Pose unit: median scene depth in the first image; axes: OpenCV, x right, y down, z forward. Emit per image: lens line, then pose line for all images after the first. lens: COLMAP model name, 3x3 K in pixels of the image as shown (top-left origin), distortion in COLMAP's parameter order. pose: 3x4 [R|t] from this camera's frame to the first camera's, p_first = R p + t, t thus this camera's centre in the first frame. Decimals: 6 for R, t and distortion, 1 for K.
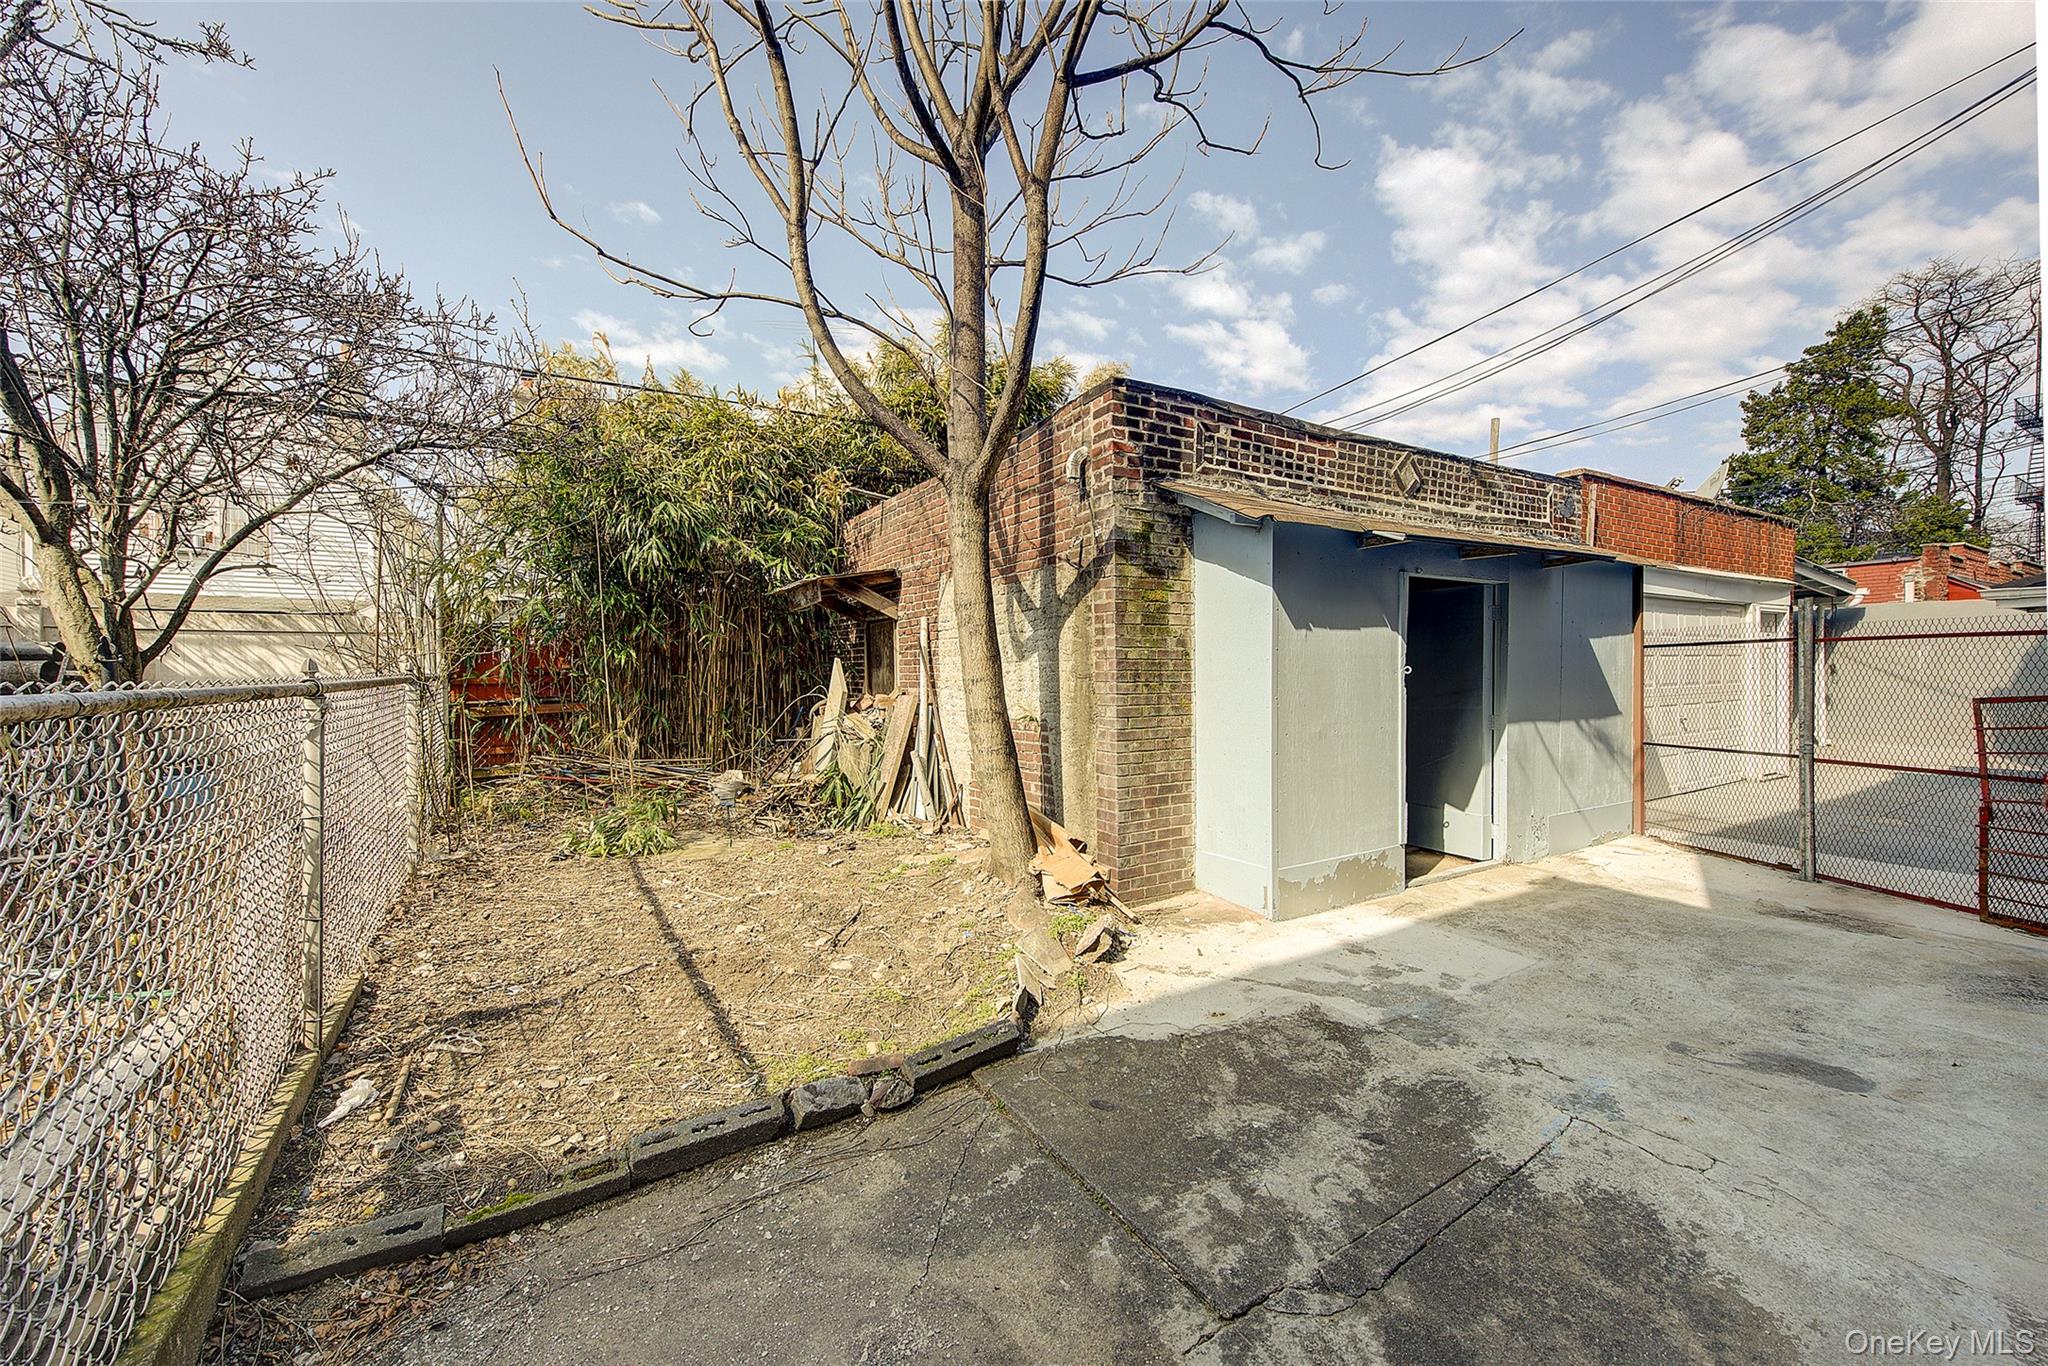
lens RADIAL K [[825.4, 0, 1028.6], [0, 825.4, 677.8], [0, 0, 1]] dist [-0.000374, 0.002278]
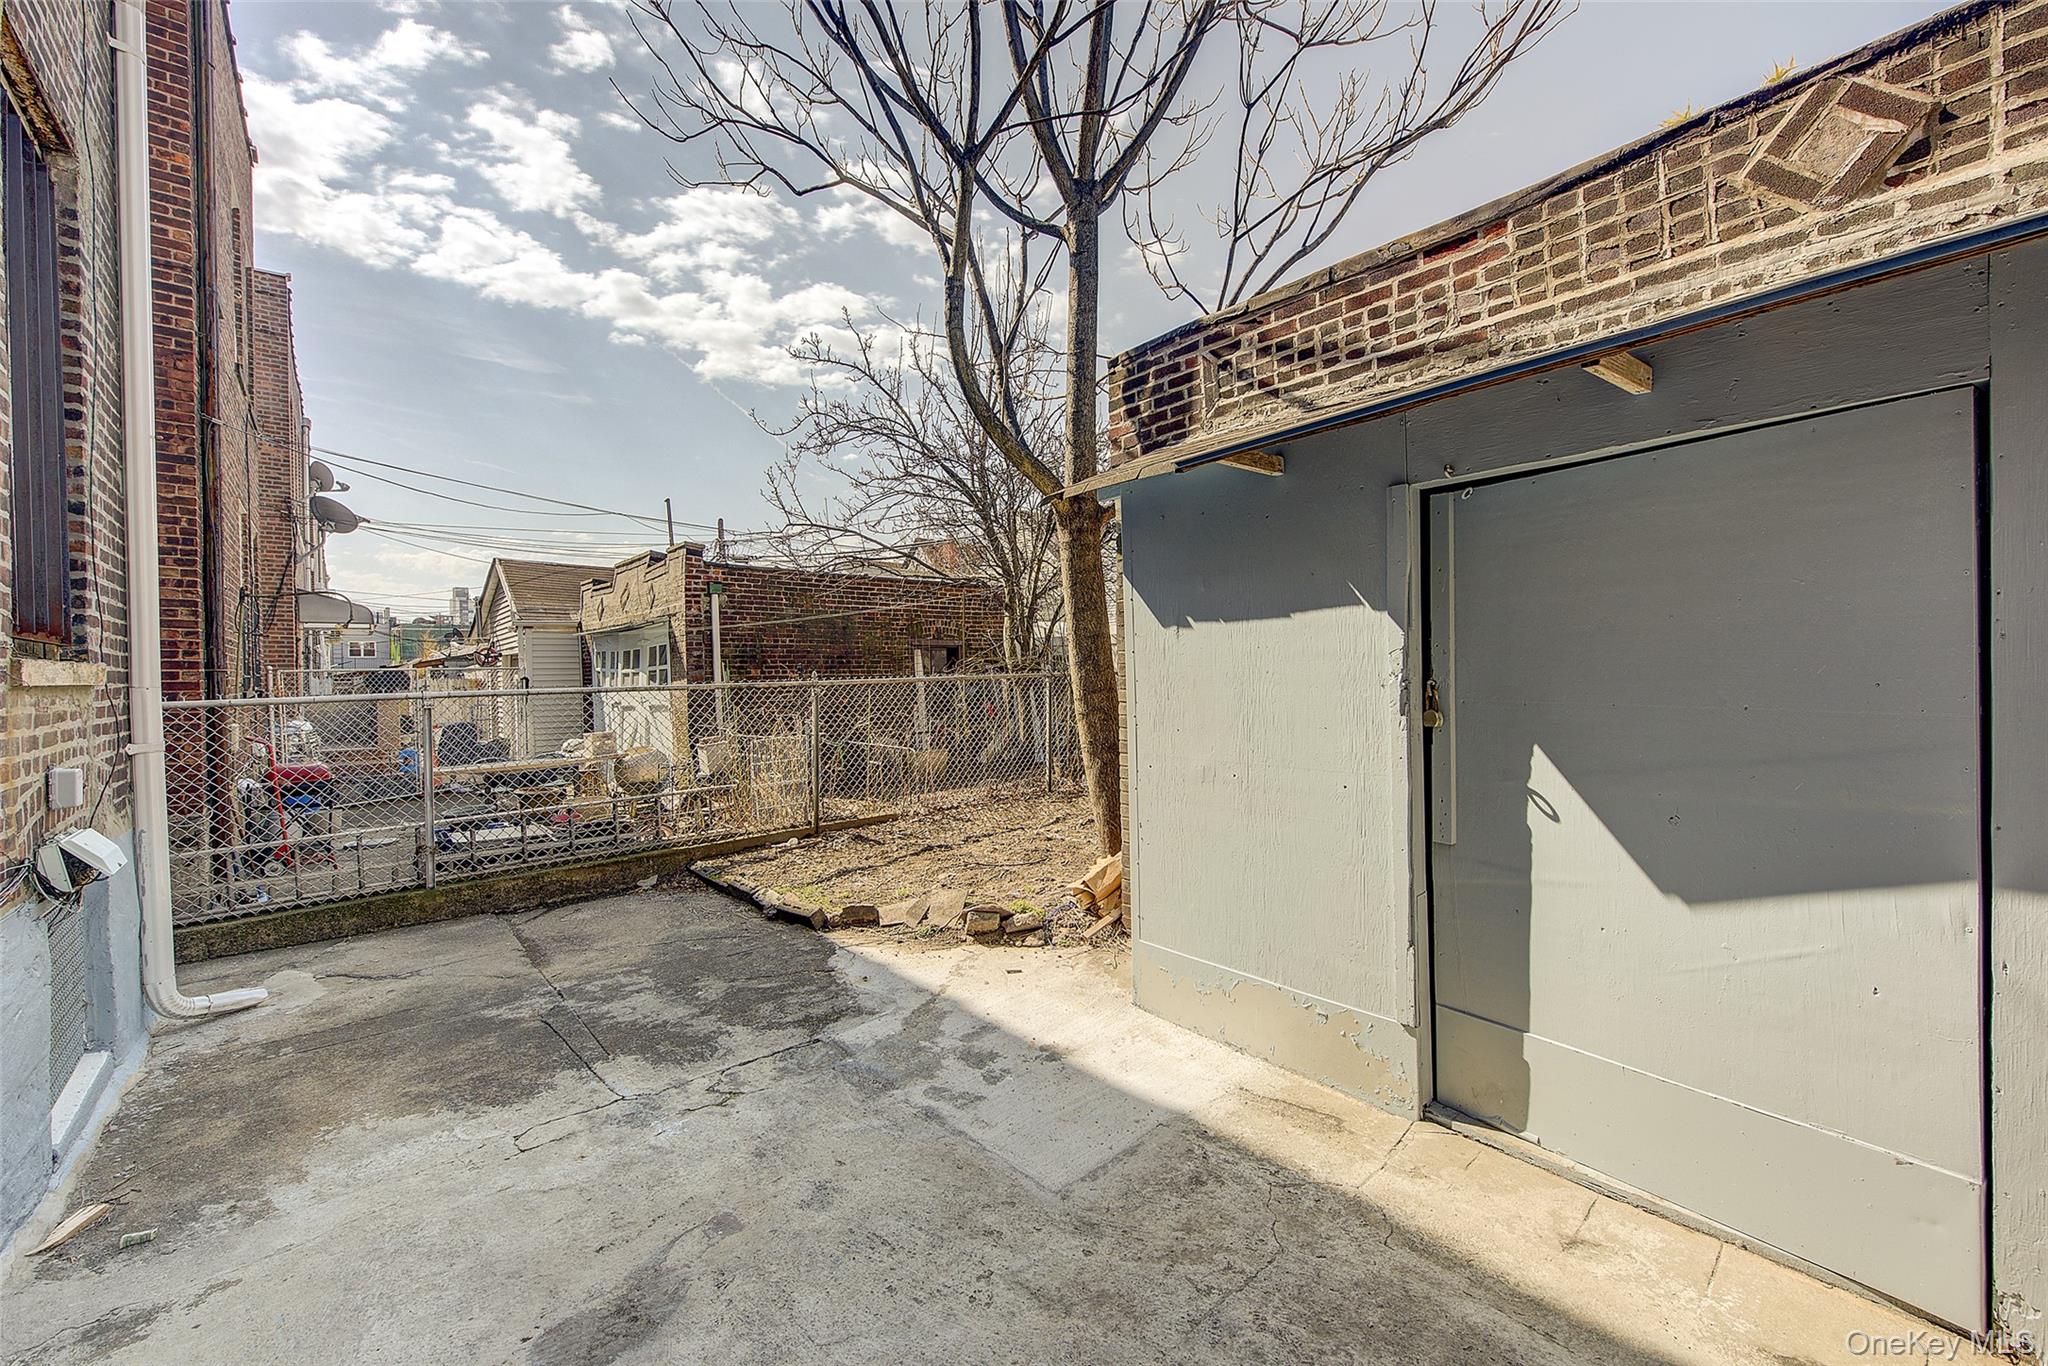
lens RADIAL K [[825.4, 0, 1028.6], [0, 825.4, 675.8], [0, 0, 1]] dist [-0.000374, 0.002278]
pose [[0.135364, 0.014125, -0.990695, 1.430784], [0.008754, 0.999842, 0.015452, -0.033928], [0.990757, -0.010764, 0.135219, 1.096986]]
